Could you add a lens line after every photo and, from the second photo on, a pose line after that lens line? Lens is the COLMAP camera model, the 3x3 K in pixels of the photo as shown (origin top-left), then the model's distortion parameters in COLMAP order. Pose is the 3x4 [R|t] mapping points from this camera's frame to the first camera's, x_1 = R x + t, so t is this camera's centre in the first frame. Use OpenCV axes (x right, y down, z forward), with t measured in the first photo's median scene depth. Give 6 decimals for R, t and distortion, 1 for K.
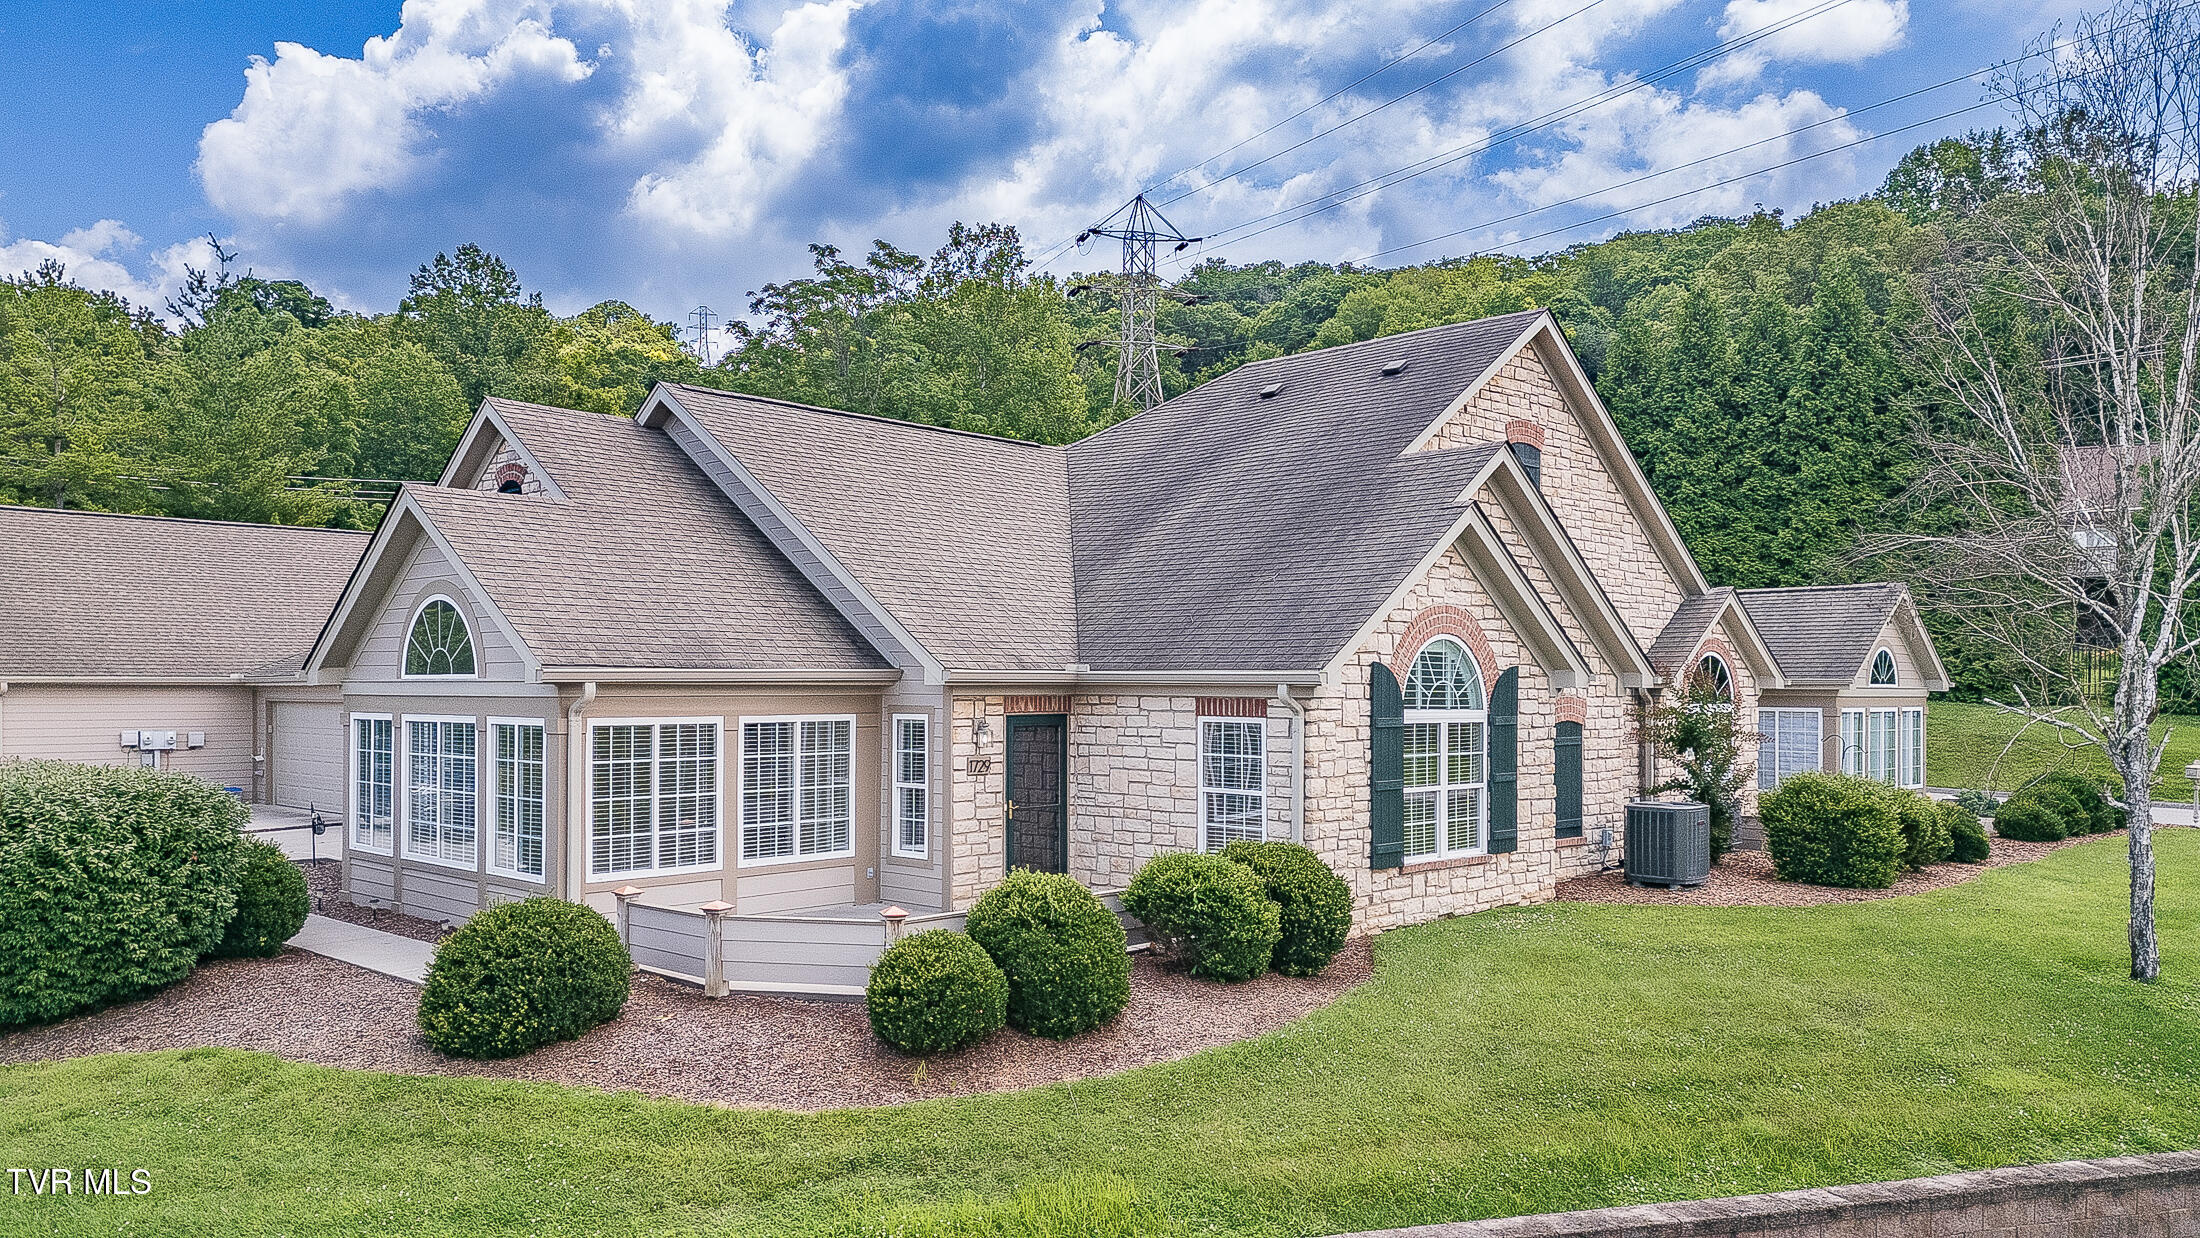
lens RADIAL K [[1569.0, 0, 1048.8], [0, 1569.0, 681.4], [0, 0, 1]] dist [0.087804, -0.055986]
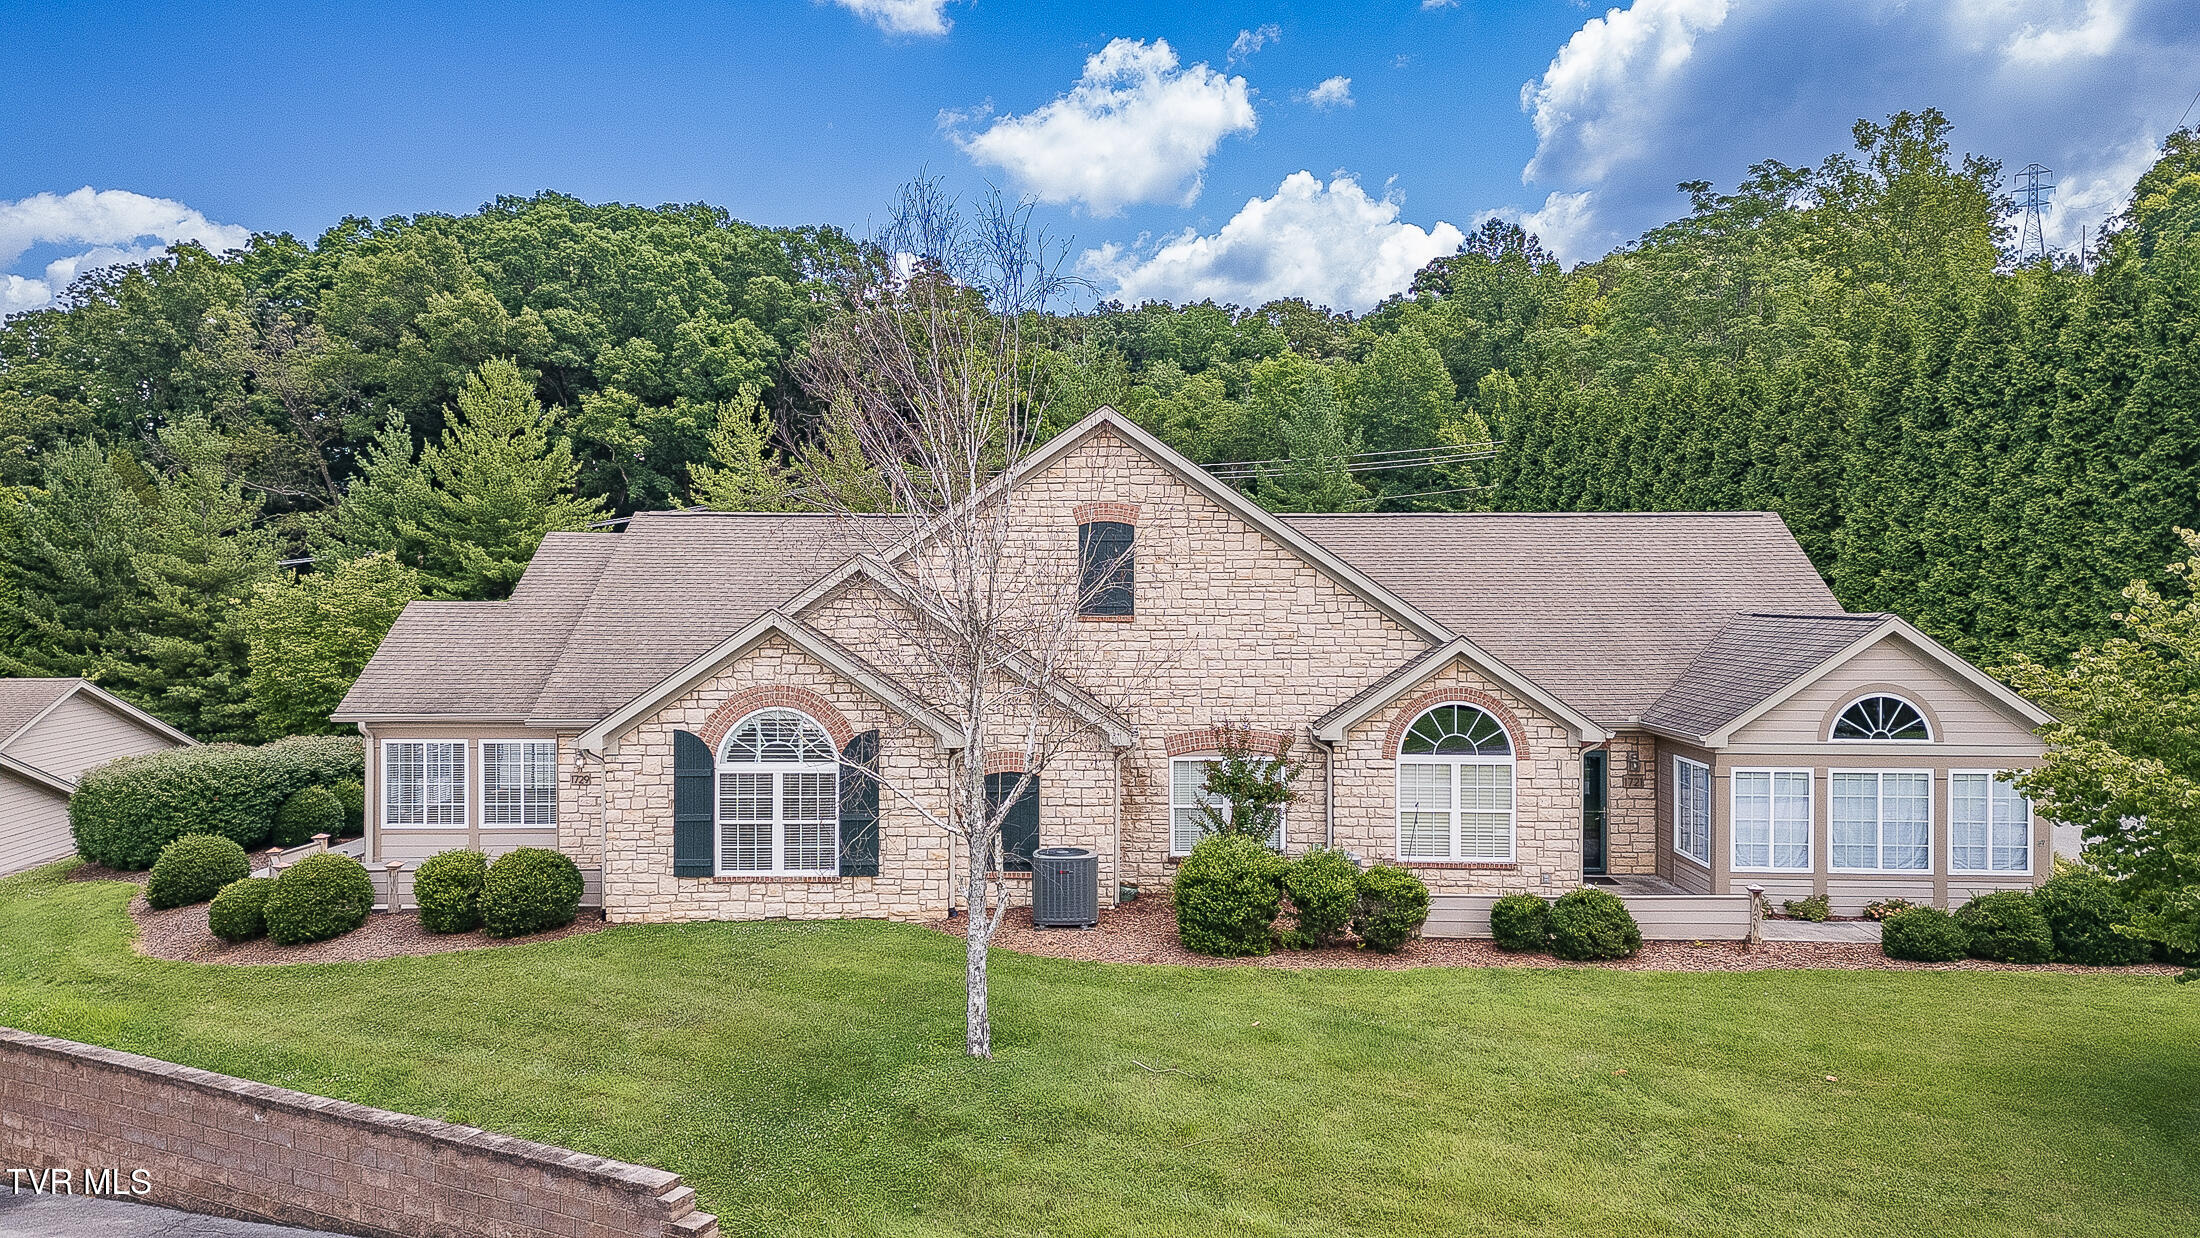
lens RADIAL K [[1556.6, 0, 1098.2], [0, 1556.6, 616.3], [0, 0, 1]] dist [0.084879, -0.067382]
pose [[0.698891, 0.010029, -0.715158, 1.386820], [0.004148, 0.999828, 0.018074, -0.129500], [0.715216, -0.015599, 0.698730, 0.275163]]
